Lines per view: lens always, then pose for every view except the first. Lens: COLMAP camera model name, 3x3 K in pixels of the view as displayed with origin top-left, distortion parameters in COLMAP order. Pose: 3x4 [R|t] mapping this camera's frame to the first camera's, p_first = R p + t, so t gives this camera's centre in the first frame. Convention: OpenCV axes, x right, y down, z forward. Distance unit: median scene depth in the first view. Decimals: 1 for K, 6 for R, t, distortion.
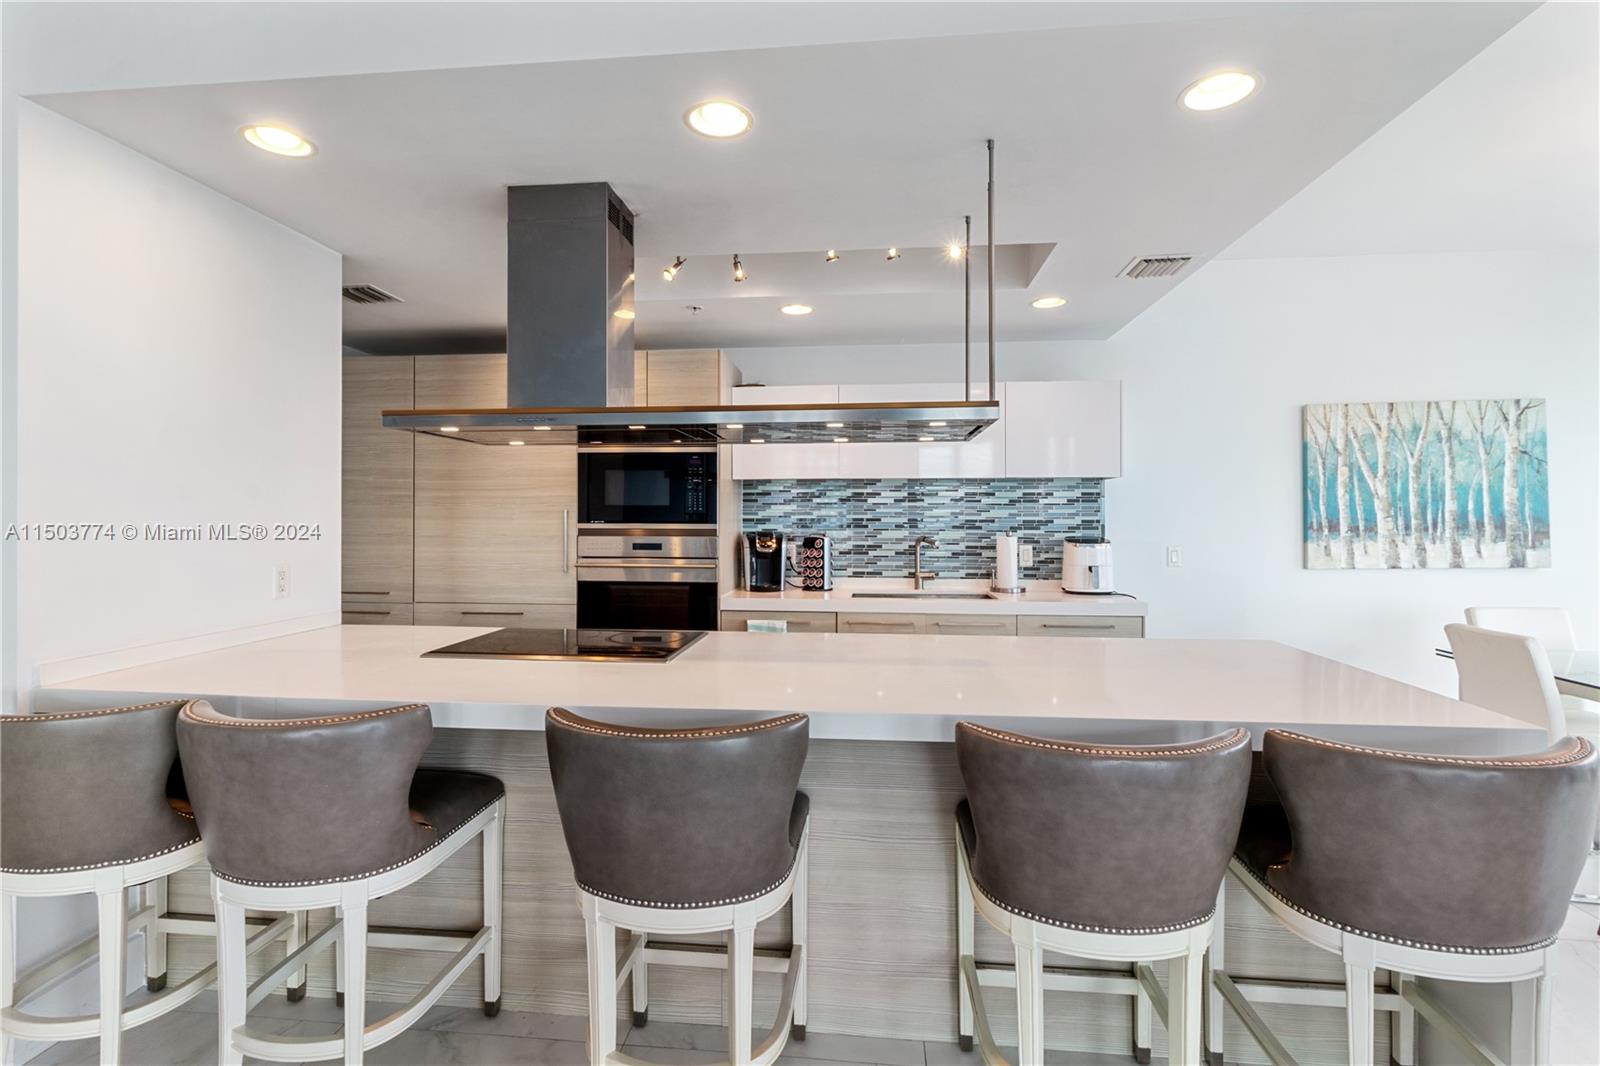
lens RADIAL K [[746.4, 0, 800.1], [0, 746.4, 514.6], [0, 0, 1]] dist [-0.003141, -0.000403]
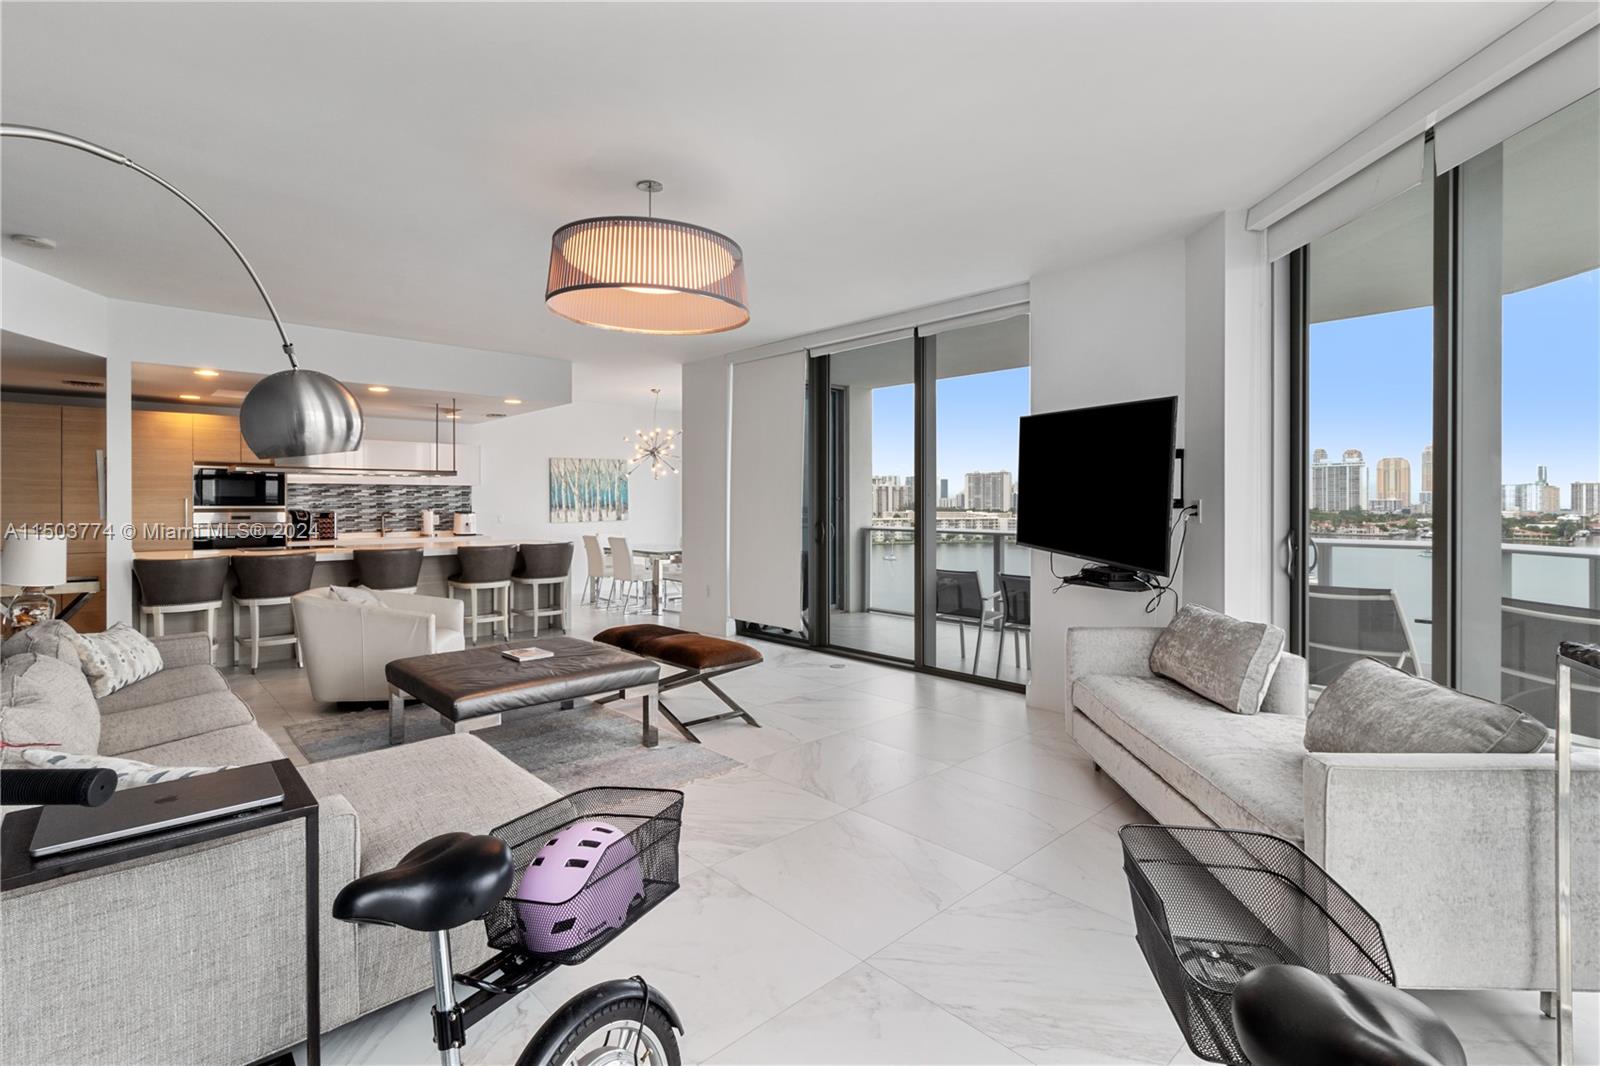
lens RADIAL K [[746.4, 0, 800.1], [0, 746.4, 514.6], [0, 0, 1]] dist [-0.003141, -0.000403]
pose [[0.659211, -0.012823, 0.751849, -0.654270], [-0.000386, 0.999849, 0.017391, 0.000549], [-0.751958, -0.011755, 0.659106, -1.278721]]
